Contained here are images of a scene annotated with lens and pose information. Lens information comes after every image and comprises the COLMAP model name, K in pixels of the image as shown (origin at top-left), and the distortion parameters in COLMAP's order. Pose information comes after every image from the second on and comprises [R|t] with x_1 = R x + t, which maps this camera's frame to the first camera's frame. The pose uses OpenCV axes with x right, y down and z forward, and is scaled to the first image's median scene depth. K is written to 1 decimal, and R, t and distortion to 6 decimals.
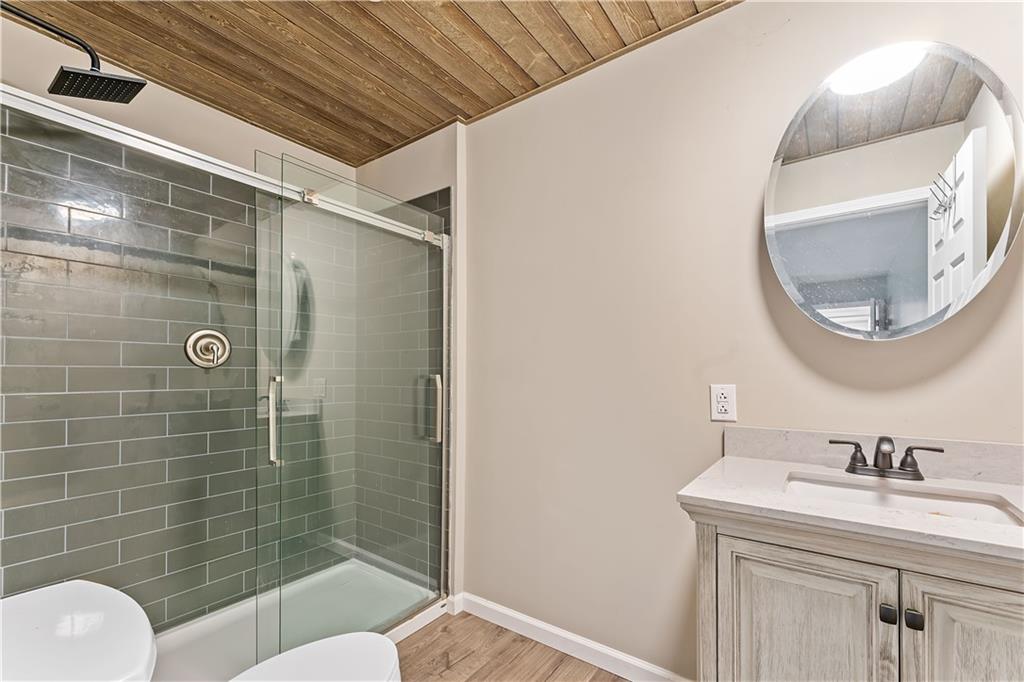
lens RADIAL K [[430.7, 0, 523.0], [0, 430.7, 368.2], [0, 0, 1]] dist [0.001548, -0.000107]
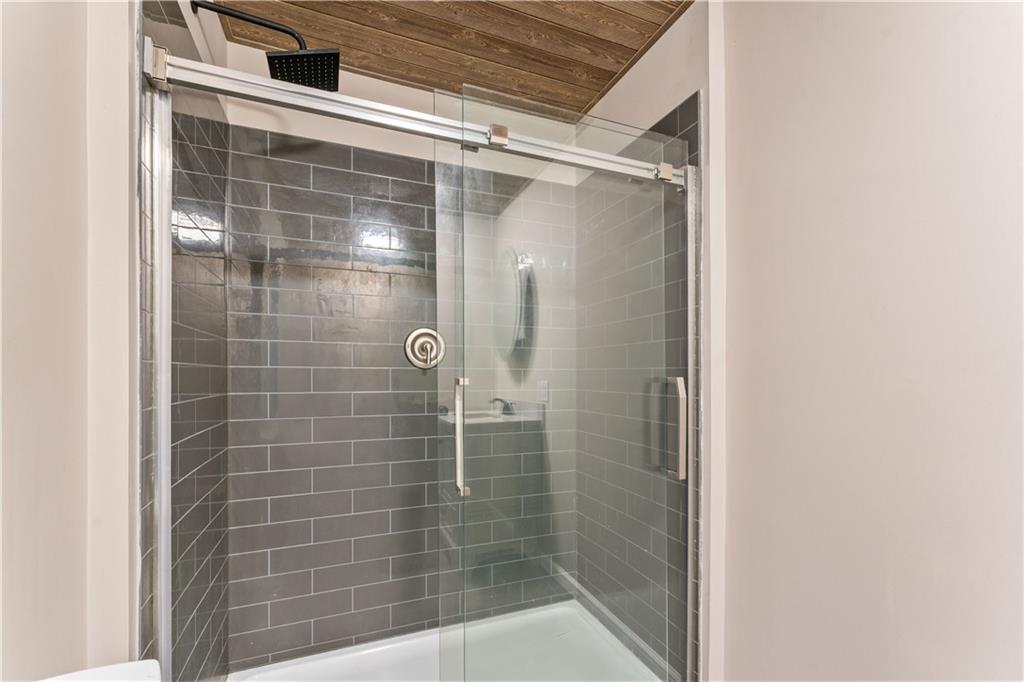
lens RADIAL K [[430.7, 0, 523.0], [0, 430.7, 368.2], [0, 0, 1]] dist [0.001548, -0.000107]
pose [[0.854935, -0.006189, -0.518698, -0.057953], [0.004182, 0.999979, -0.005039, 0.003753], [0.518718, 0.002139, 0.854943, 0.297173]]
